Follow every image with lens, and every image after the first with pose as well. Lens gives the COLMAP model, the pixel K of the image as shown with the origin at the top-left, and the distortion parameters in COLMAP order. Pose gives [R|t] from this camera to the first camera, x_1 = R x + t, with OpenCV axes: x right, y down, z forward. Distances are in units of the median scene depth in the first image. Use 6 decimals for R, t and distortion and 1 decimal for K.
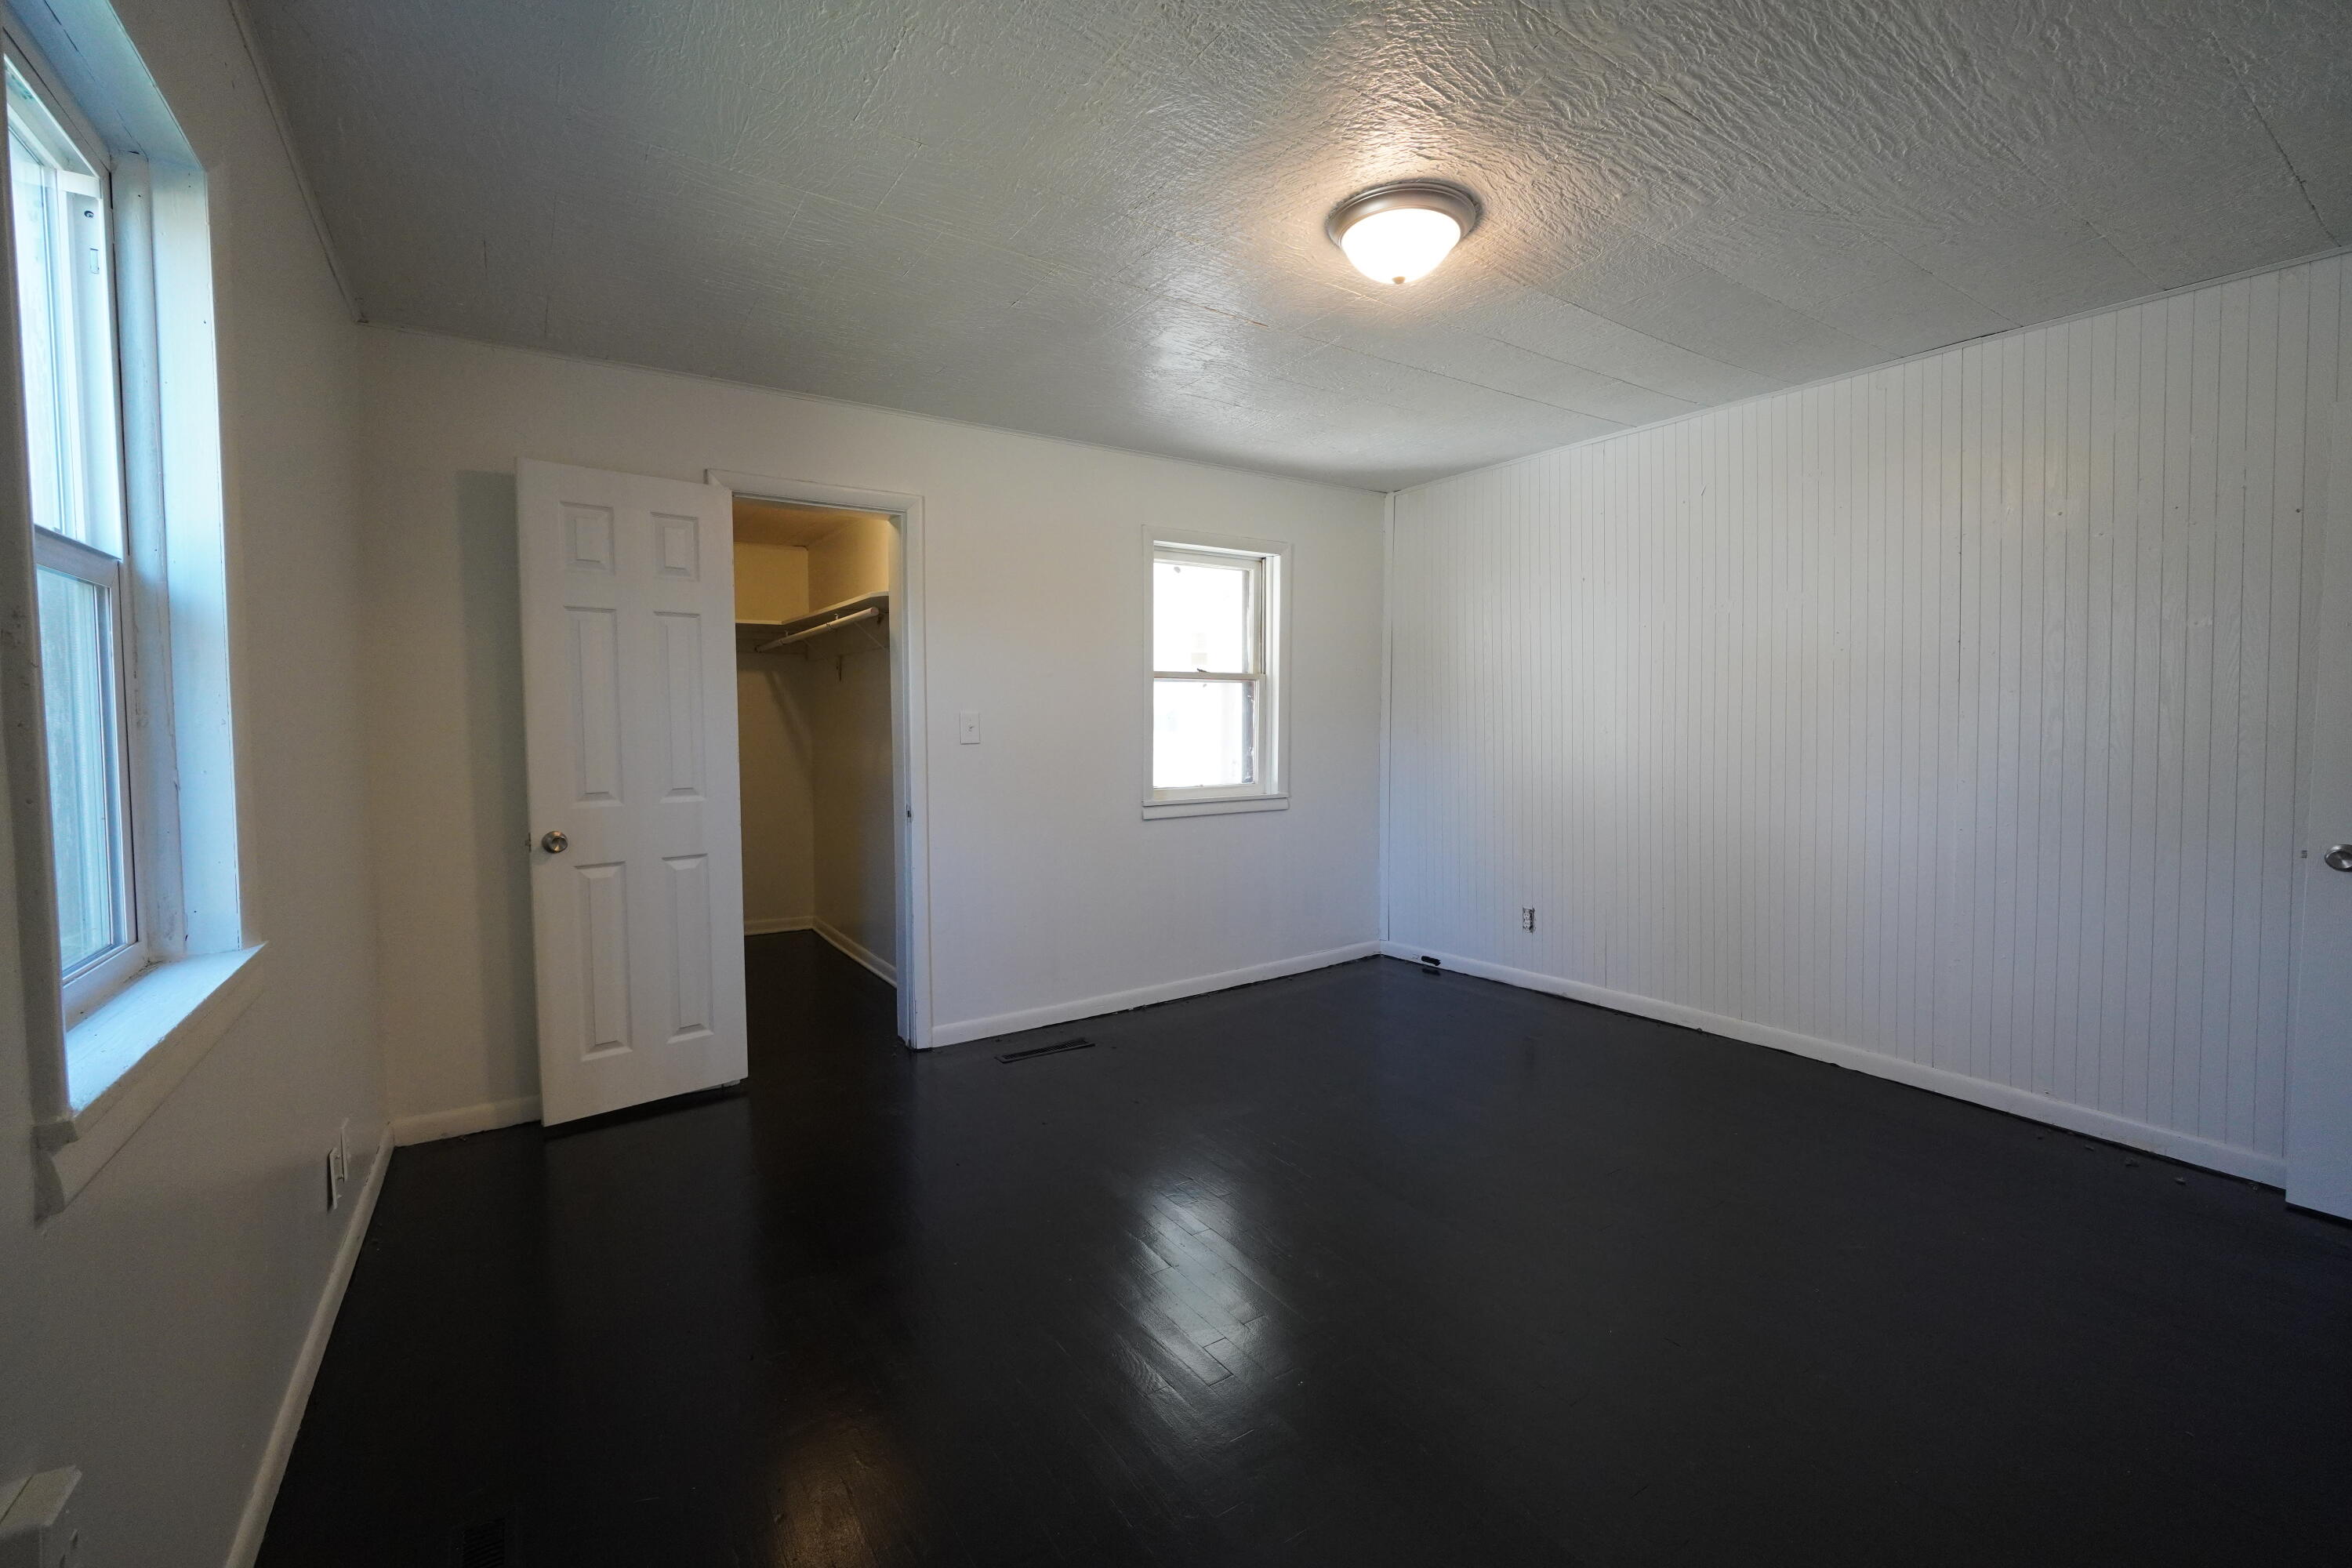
lens RADIAL K [[990.8, 0, 1171.2], [0, 990.8, 776.1], [0, 0, 1]] dist [-0.017055, 0.006951]
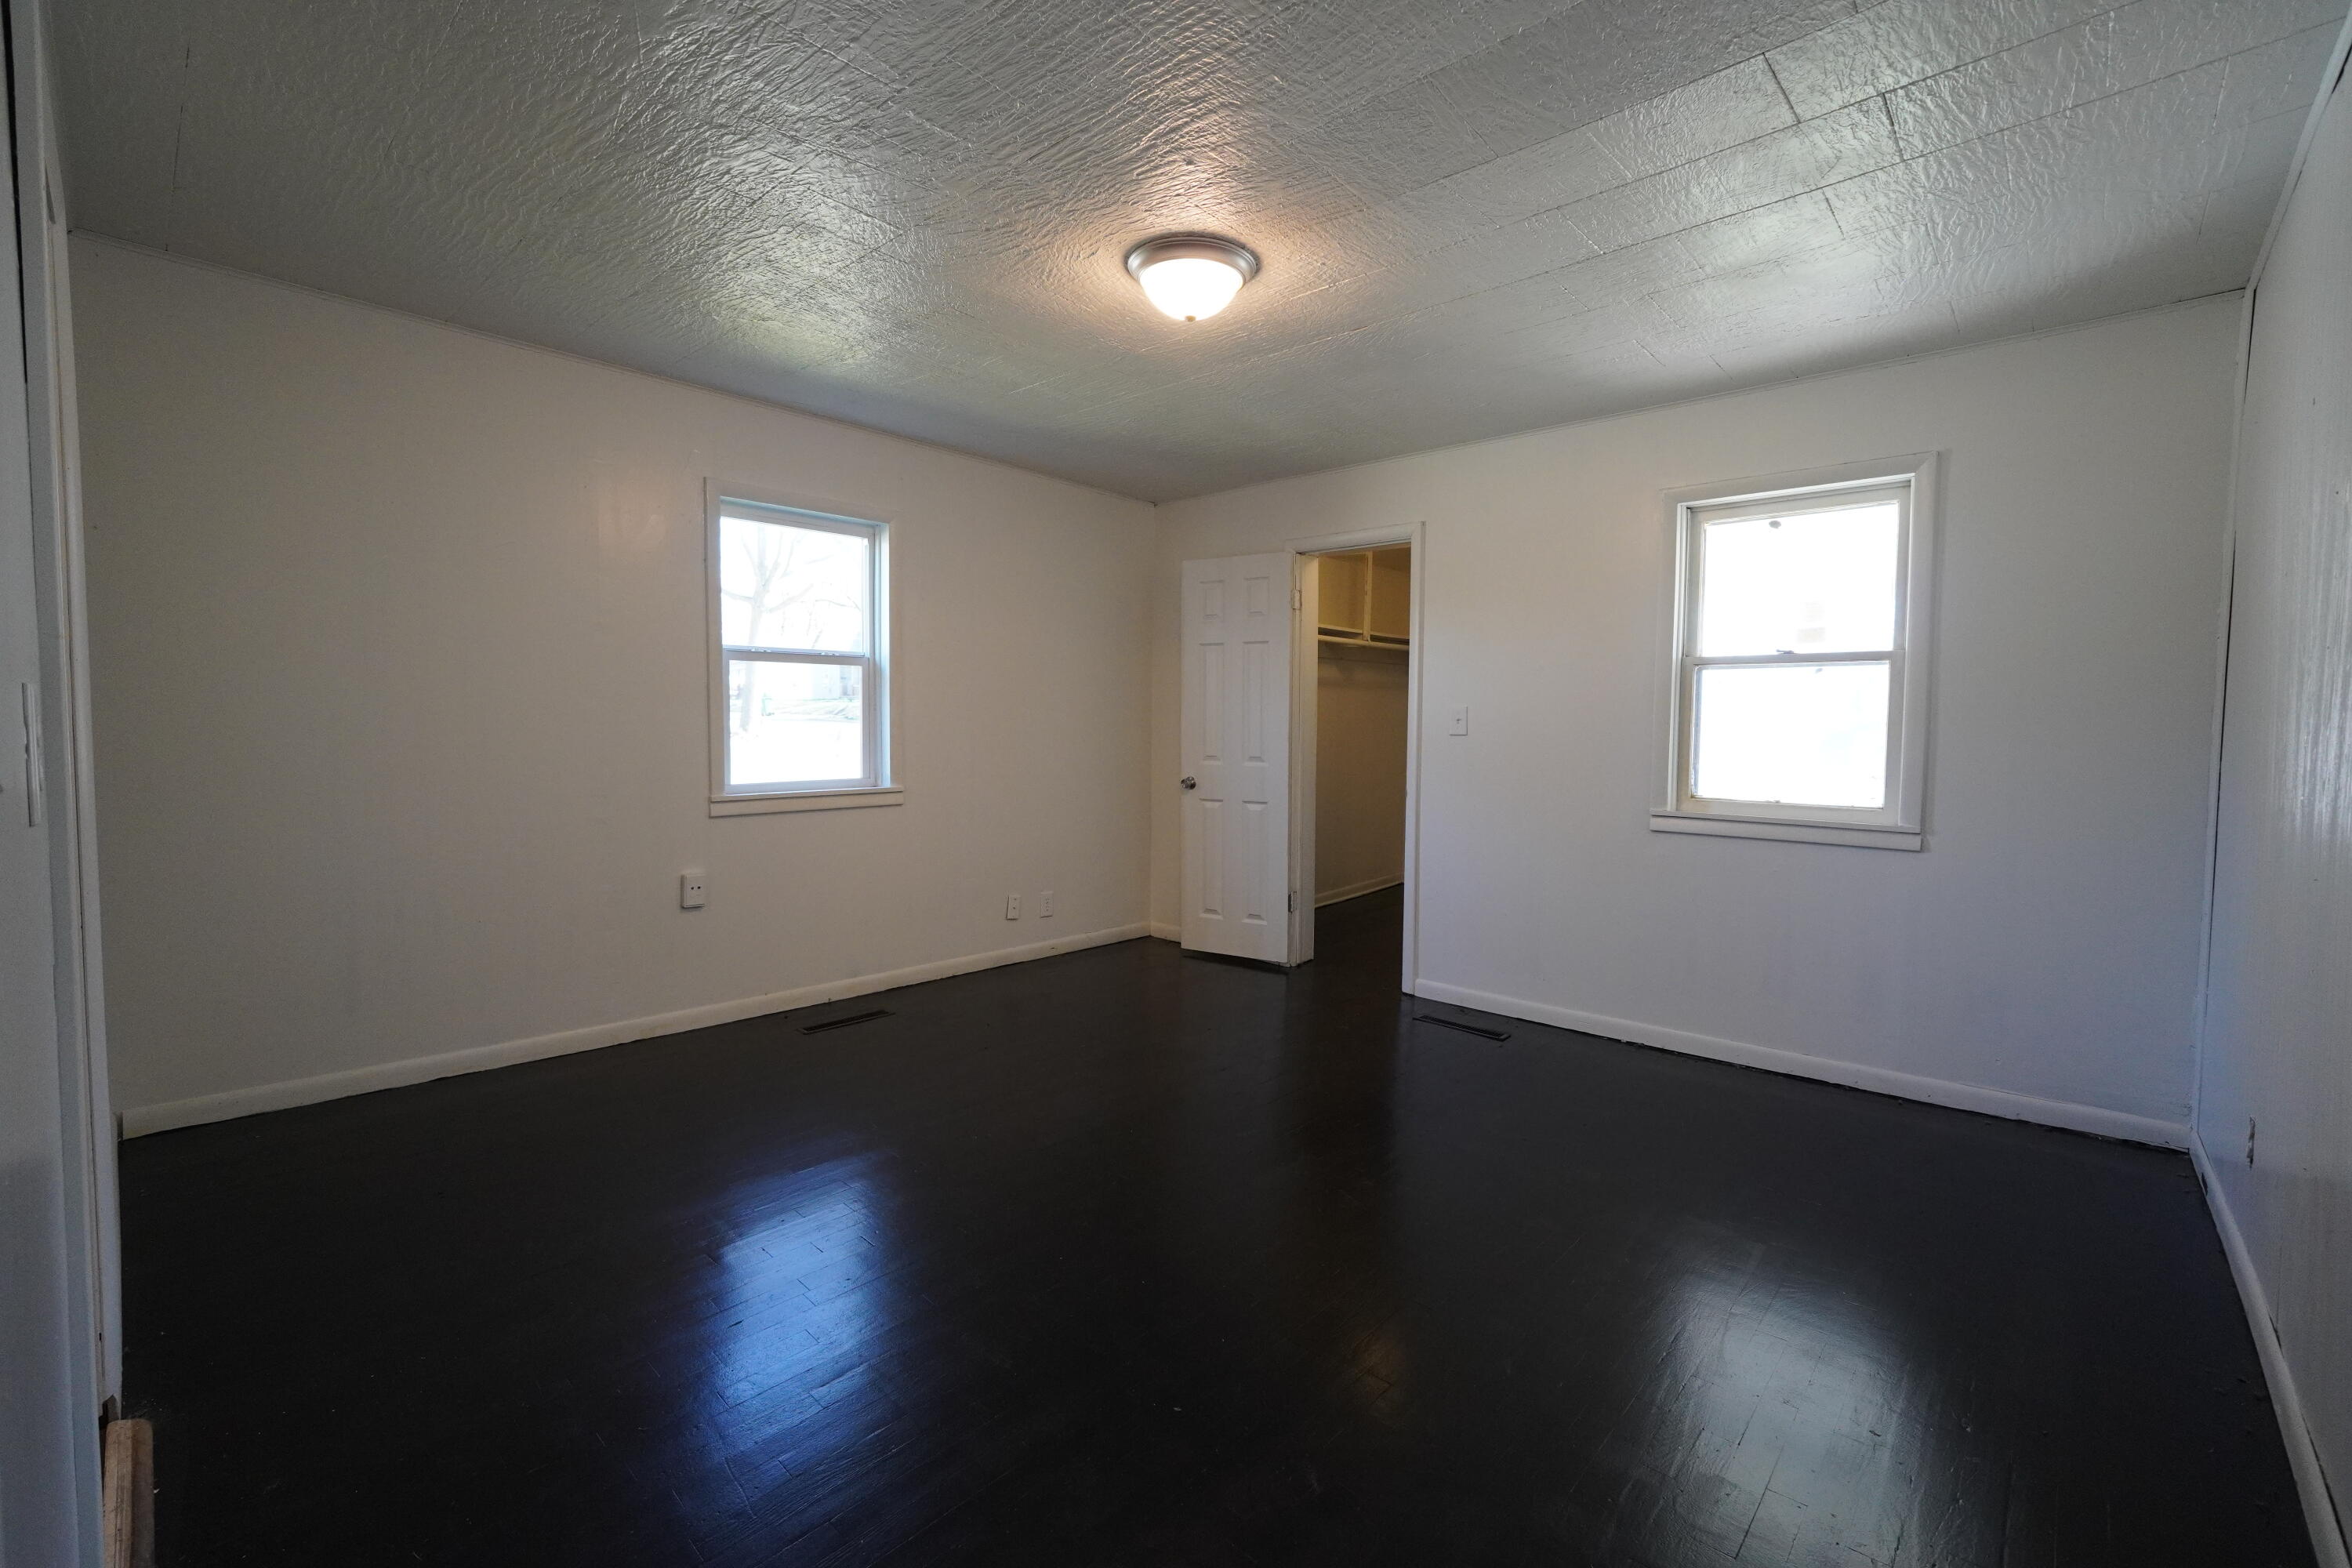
lens RADIAL K [[990.8, 0, 1171.2], [0, 990.8, 776.1], [0, 0, 1]] dist [-0.017055, 0.006951]
pose [[0.231249, 0.061852, -0.970927, 0.797868], [-0.064935, 0.996733, 0.048030, -0.019355], [0.970725, 0.051940, 0.234510, 0.435739]]
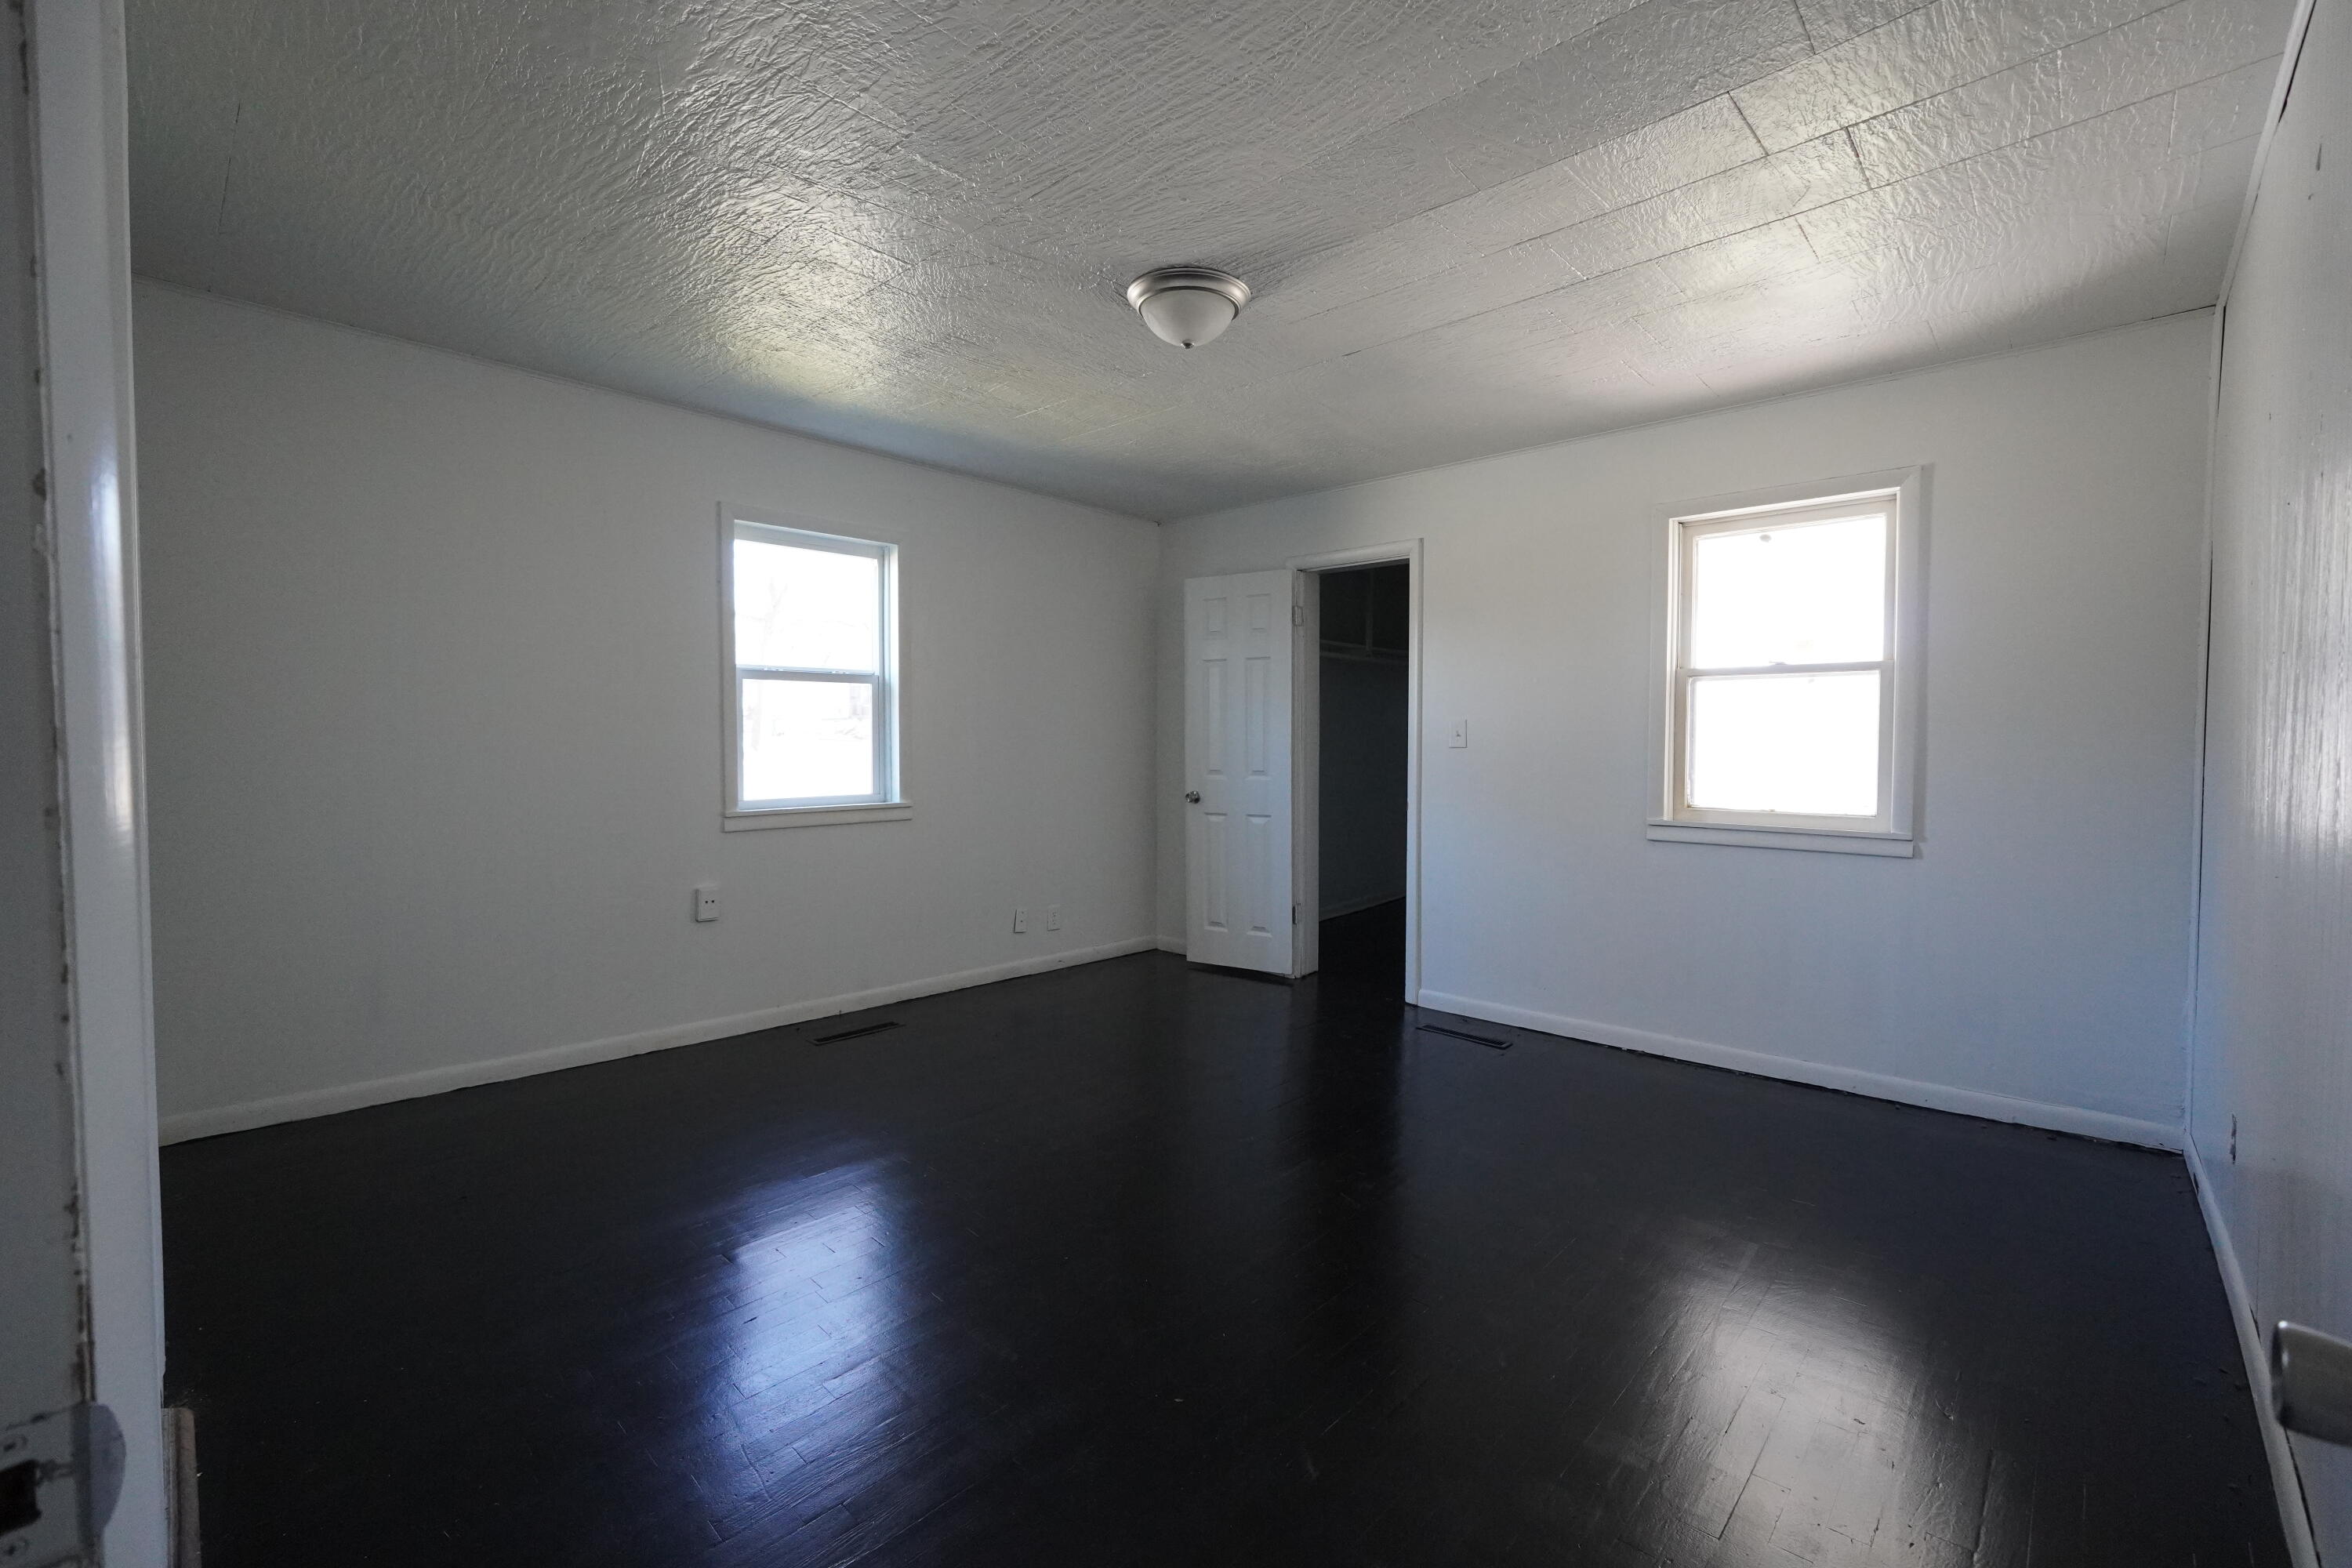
lens RADIAL K [[990.8, 0, 1171.2], [0, 990.8, 776.1], [0, 0, 1]] dist [-0.017055, 0.006951]
pose [[0.223183, 0.043088, -0.973824, 0.817088], [-0.058098, 0.997835, 0.030836, -0.016286], [0.973044, 0.049695, 0.225203, 0.436661]]
